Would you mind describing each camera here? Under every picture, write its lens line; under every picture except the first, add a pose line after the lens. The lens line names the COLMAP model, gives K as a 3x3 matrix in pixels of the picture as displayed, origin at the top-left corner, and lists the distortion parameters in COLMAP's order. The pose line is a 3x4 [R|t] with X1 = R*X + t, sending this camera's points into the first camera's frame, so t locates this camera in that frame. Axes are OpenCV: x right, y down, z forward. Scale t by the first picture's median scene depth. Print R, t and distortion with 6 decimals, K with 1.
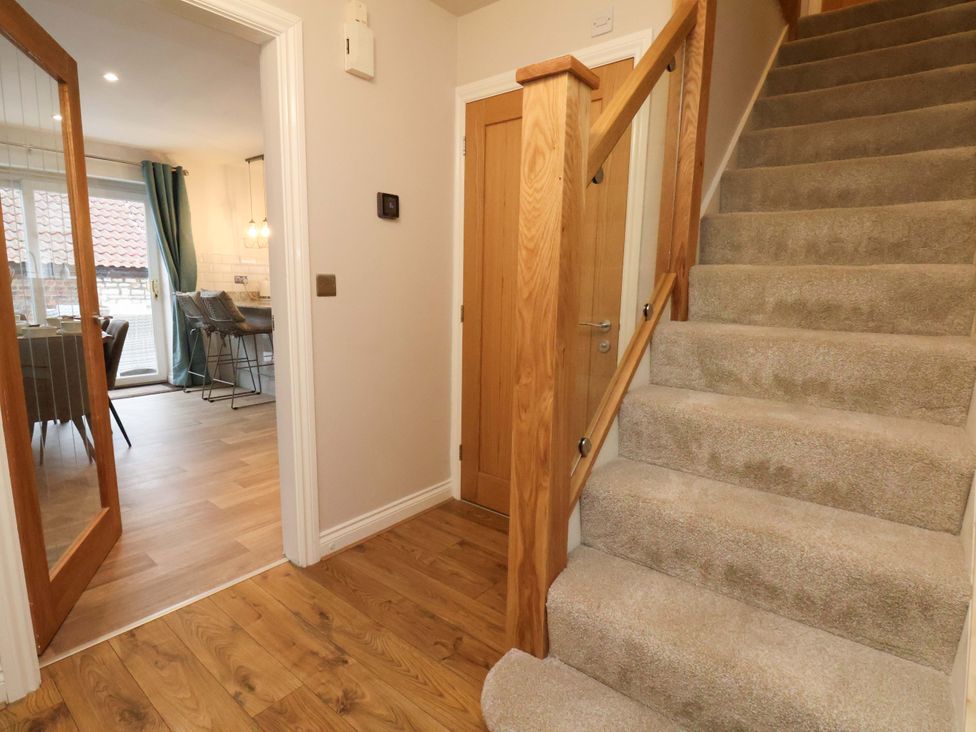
lens RADIAL K [[512.7, 0, 489.2], [0, 512.7, 370.1], [0, 0, 1]] dist [0.006835, -0.016101]
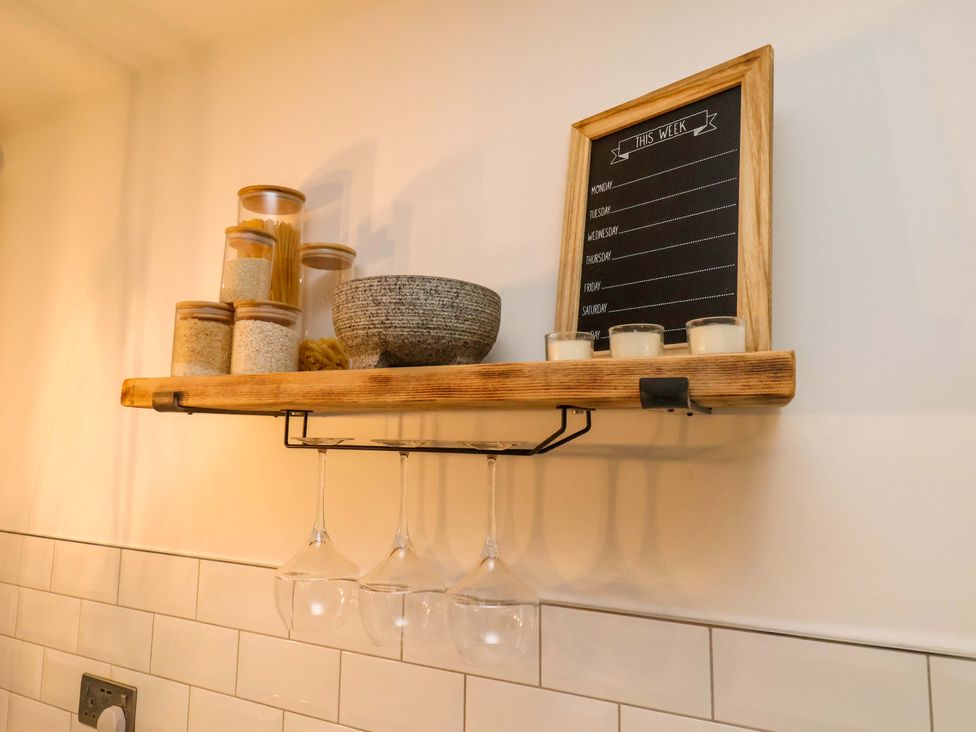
lens RADIAL K [[591.9, 0, 488.0], [0, 591.9, 366.0], [0, 0, 1]] dist [-0.001397, -0.002102]
pose [[0.254624, -0.133546, -0.957775, -0.272056], [-0.167712, 0.969312, -0.179741, -0.263085], [0.952386, 0.206397, 0.224413, 1.051779]]
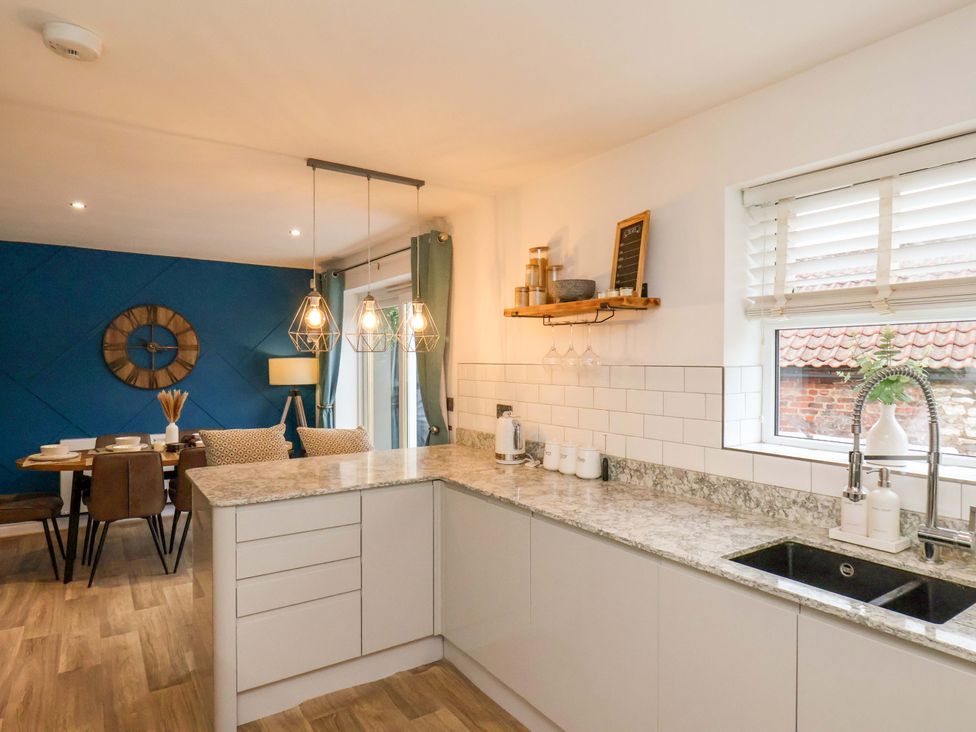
lens RADIAL K [[591.9, 0, 488.0], [0, 591.9, 366.0], [0, 0, 1]] dist [-0.001397, -0.002102]
pose [[-0.288346, -0.009678, -0.957477, 0.062725], [-0.163867, 0.985696, 0.039385, -0.240659], [0.943400, 0.168255, -0.285807, 1.143000]]
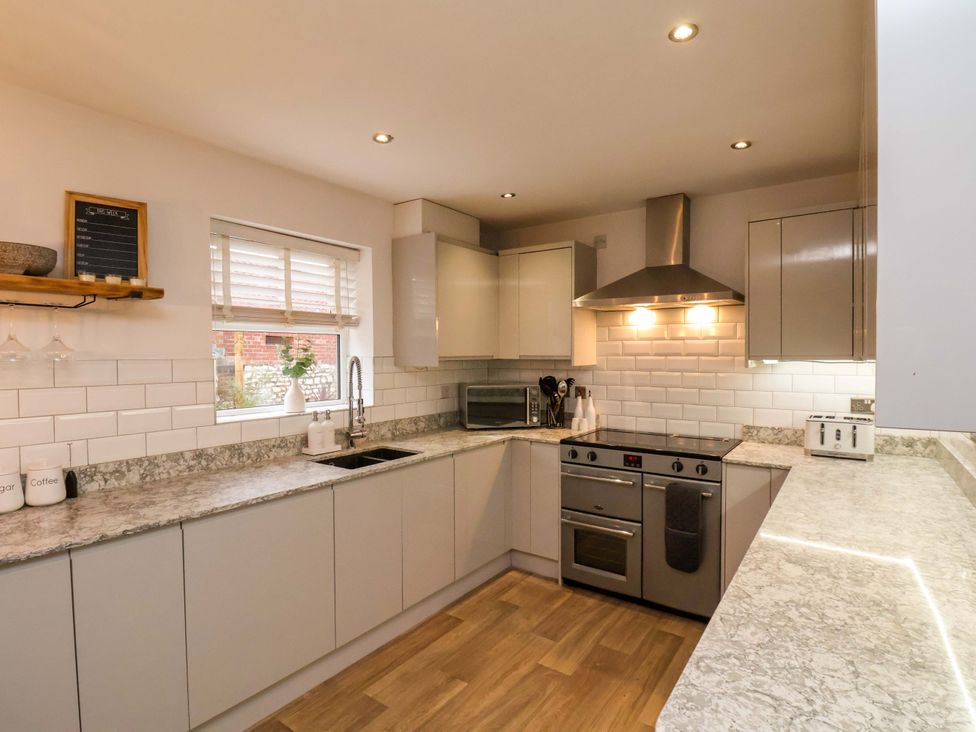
lens RADIAL K [[512.7, 0, 489.2], [0, 512.7, 370.1], [0, 0, 1]] dist [0.006835, -0.016101]
pose [[0.997711, -0.023329, 0.063473, -0.146326], [0.031498, 0.990894, -0.130908, -0.181892], [-0.059841, 0.132607, 0.989361, 0.768586]]
